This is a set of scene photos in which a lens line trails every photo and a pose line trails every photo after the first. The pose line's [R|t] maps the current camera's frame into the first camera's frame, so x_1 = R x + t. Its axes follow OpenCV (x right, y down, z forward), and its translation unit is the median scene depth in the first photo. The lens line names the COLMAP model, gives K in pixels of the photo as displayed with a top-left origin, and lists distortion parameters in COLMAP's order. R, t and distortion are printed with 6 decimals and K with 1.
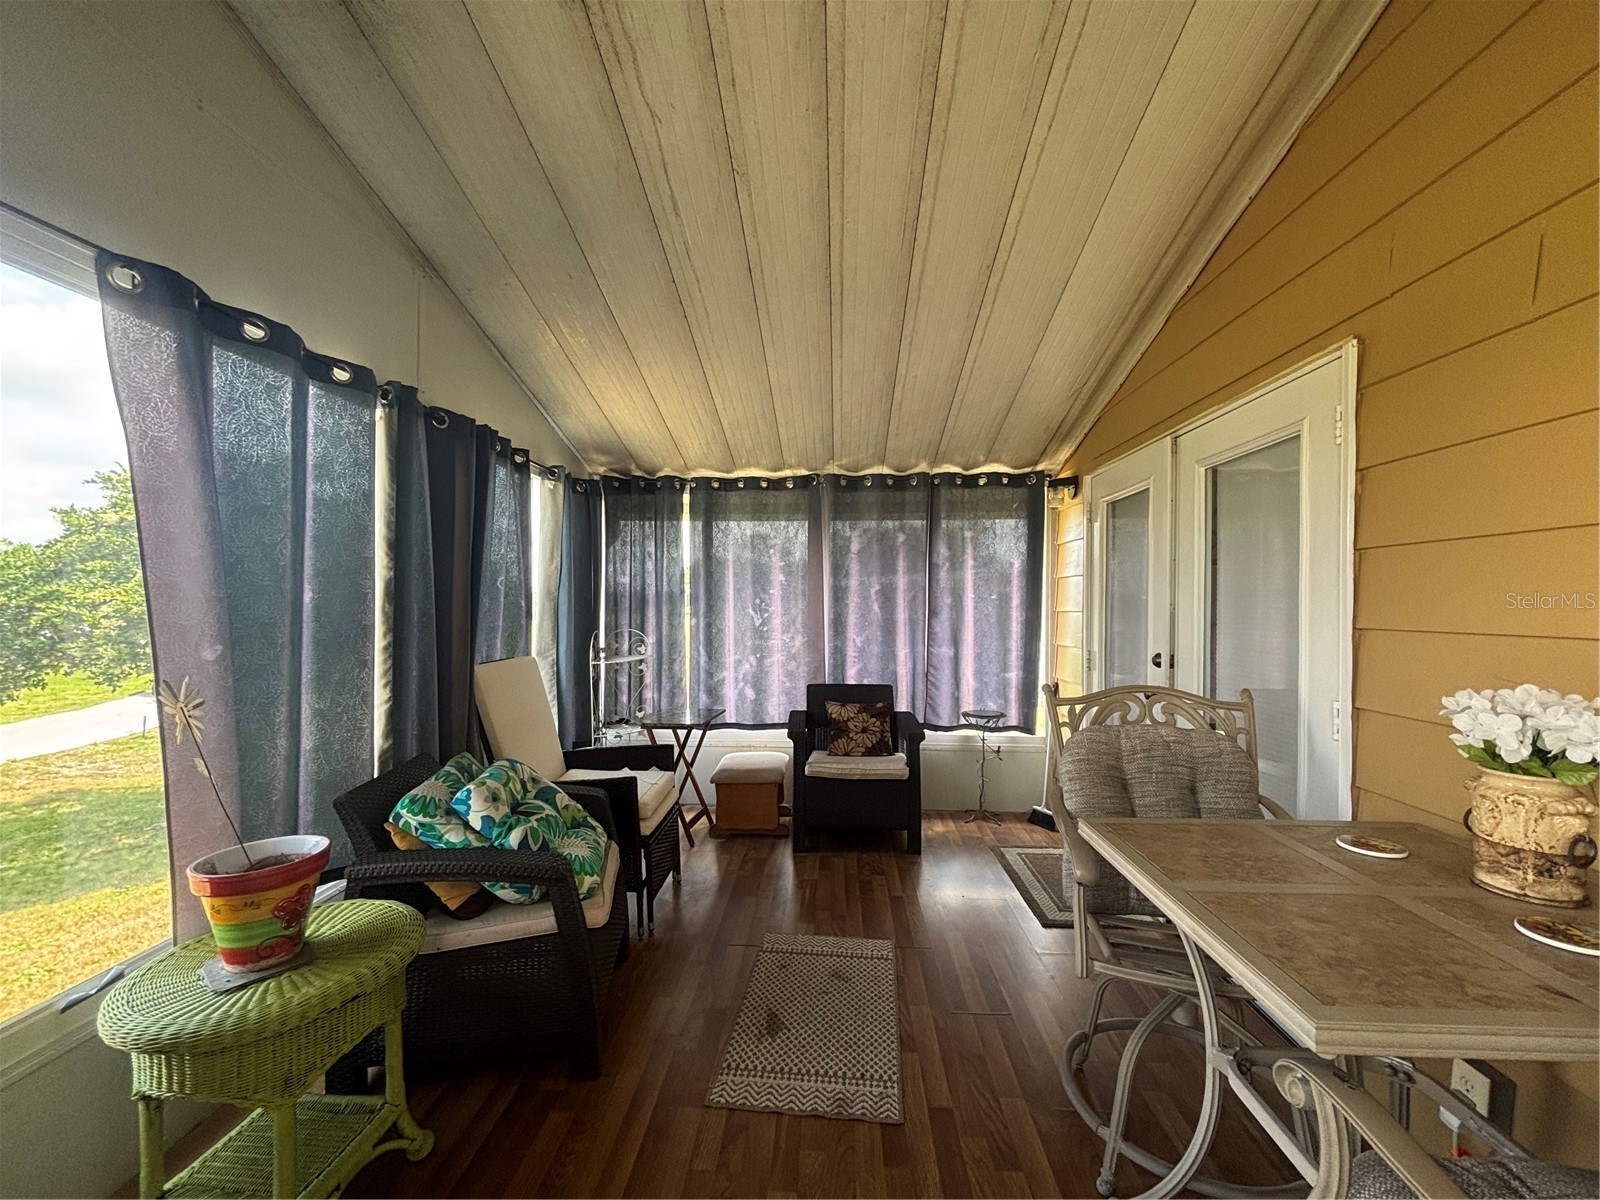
lens RADIAL K [[647.7, 0, 800.7], [0, 647.7, 613.6], [0, 0, 1]] dist [0.001317, -0.000277]
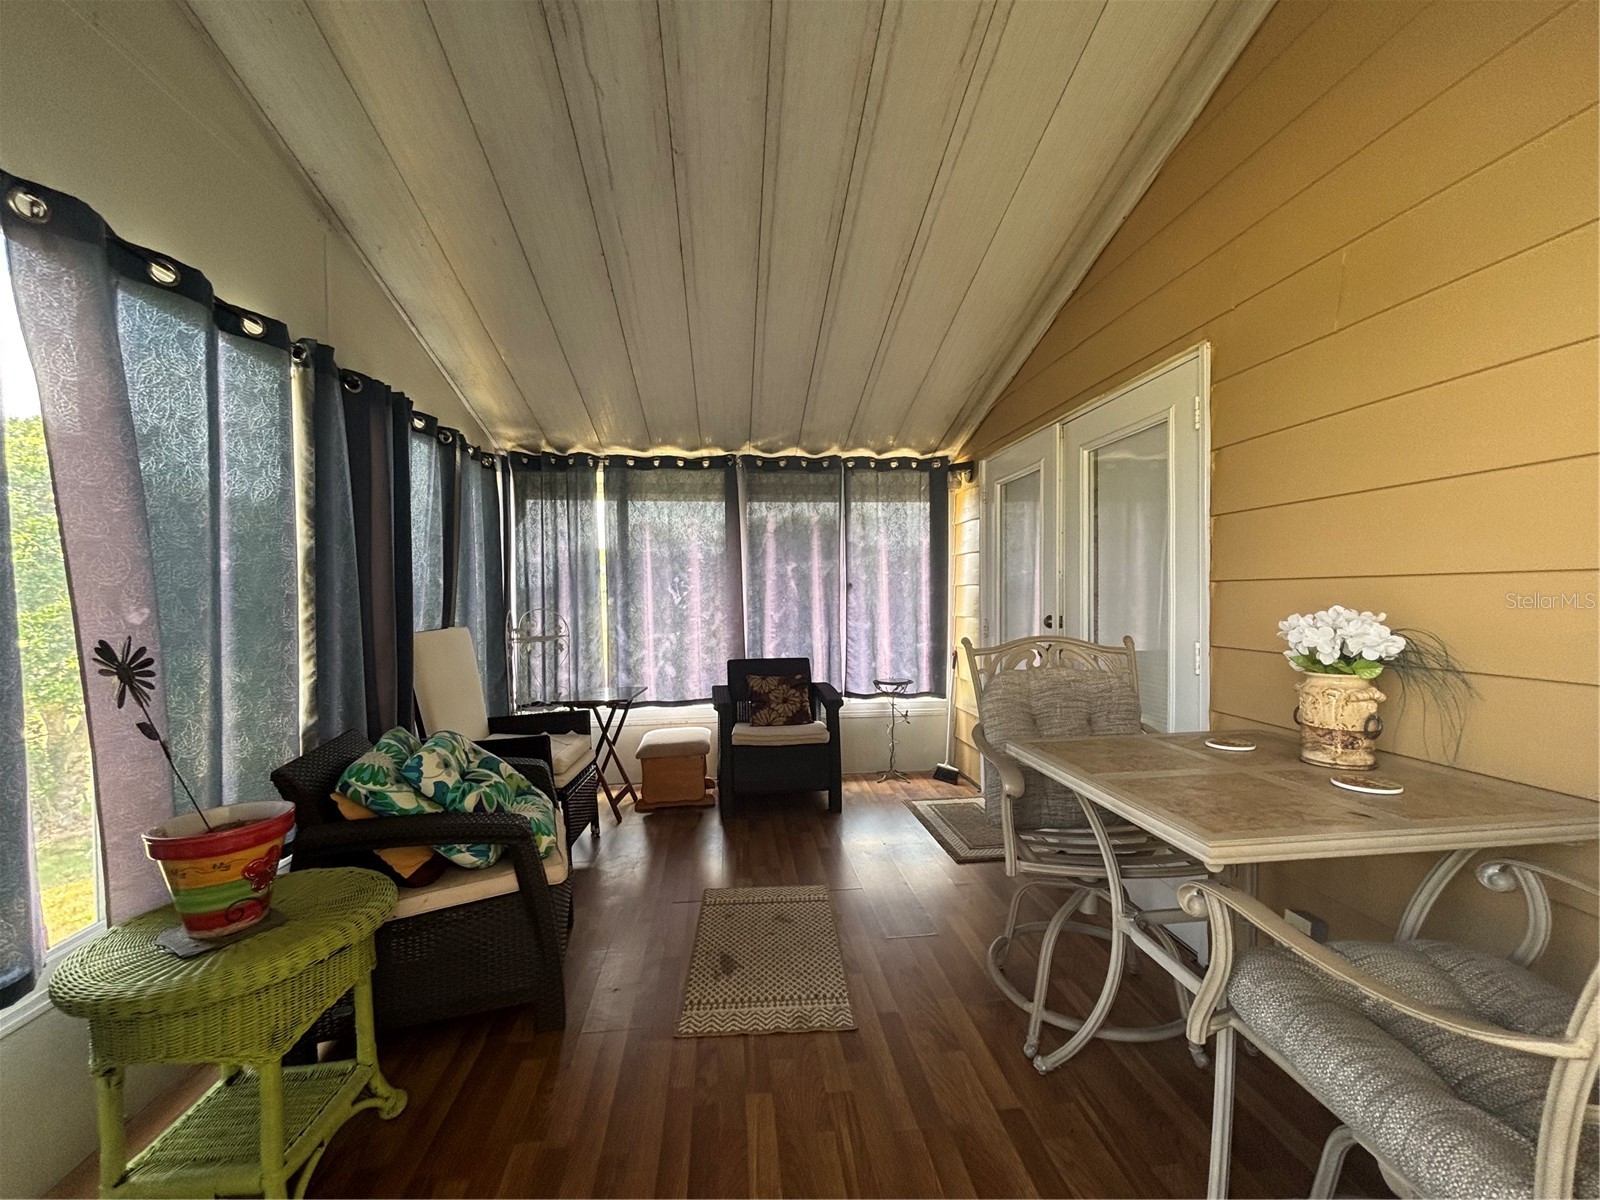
lens RADIAL K [[647.7, 0, 799.0], [0, 647.7, 613.3], [0, 0, 1]] dist [0.001317, -0.000277]
pose [[0.986228, -0.018998, 0.164300, -0.090947], [0.016750, 0.999746, 0.015058, 0.043958], [-0.164544, -0.012099, 0.986296, -0.062298]]
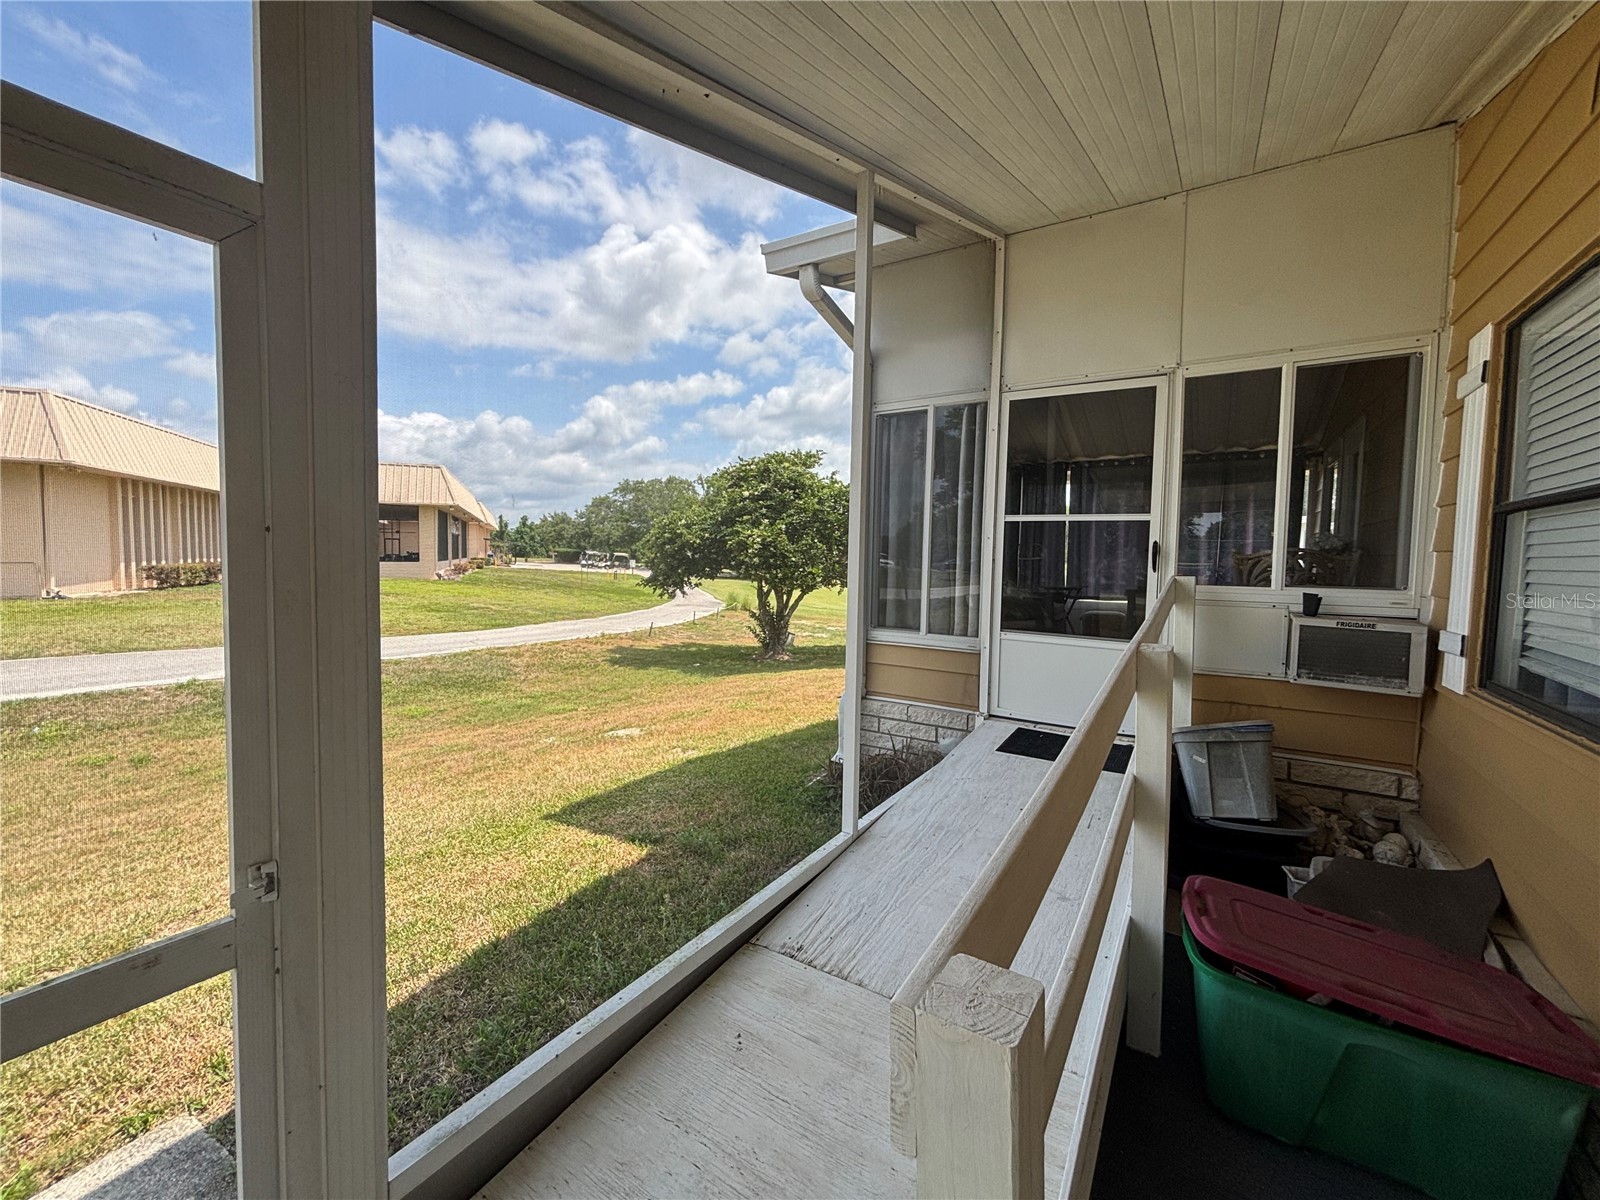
lens RADIAL K [[647.7, 0, 806.4], [0, 647.7, 593.8], [0, 0, 1]] dist [0.001317, -0.000277]
pose [[0.876561, 0.039334, -0.479681, 0.134443], [-0.019417, 0.998734, 0.046413, 0.192144], [0.480900, -0.031369, 0.876214, -2.040435]]
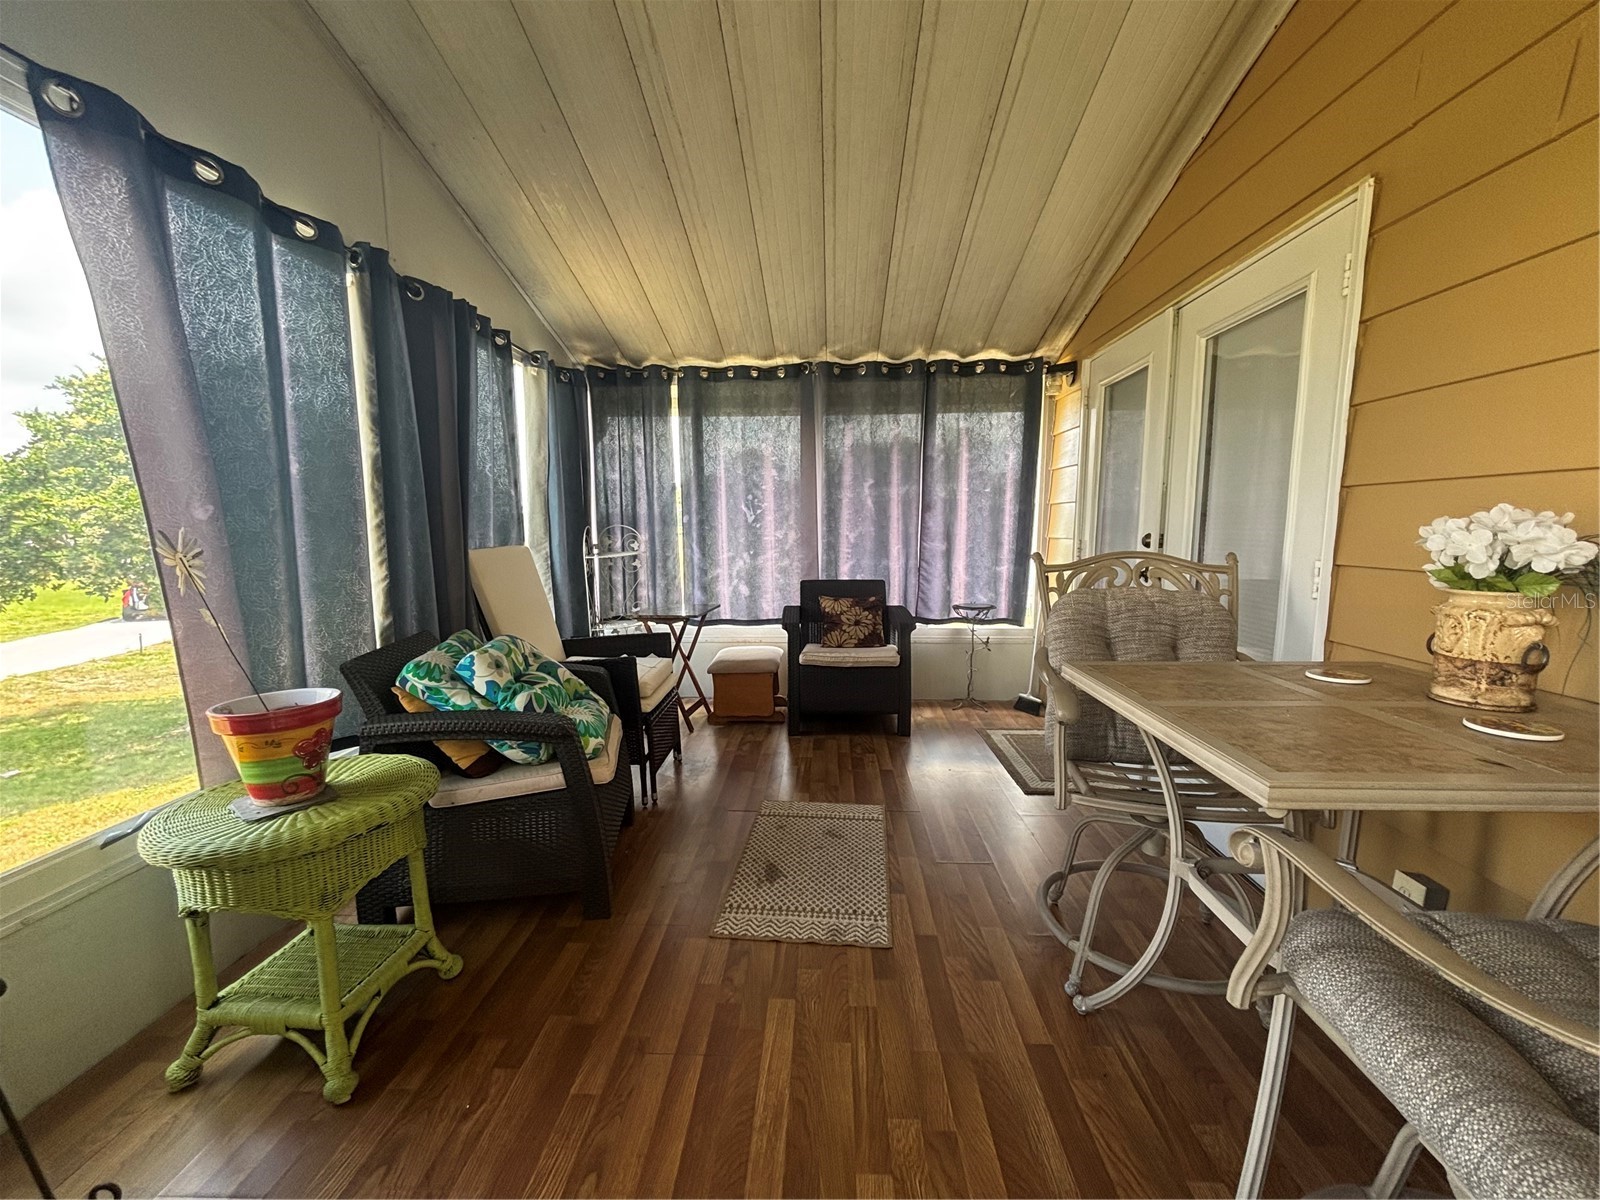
lens RADIAL K [[647.7, 0, 800.2], [0, 647.7, 612.2], [0, 0, 1]] dist [0.001317, -0.000277]
pose [[0.999915, -0.008734, 0.009712, -0.001631], [0.007494, 0.992607, 0.121142, 0.074901], [-0.010698, -0.121059, 0.992588, -0.013986]]
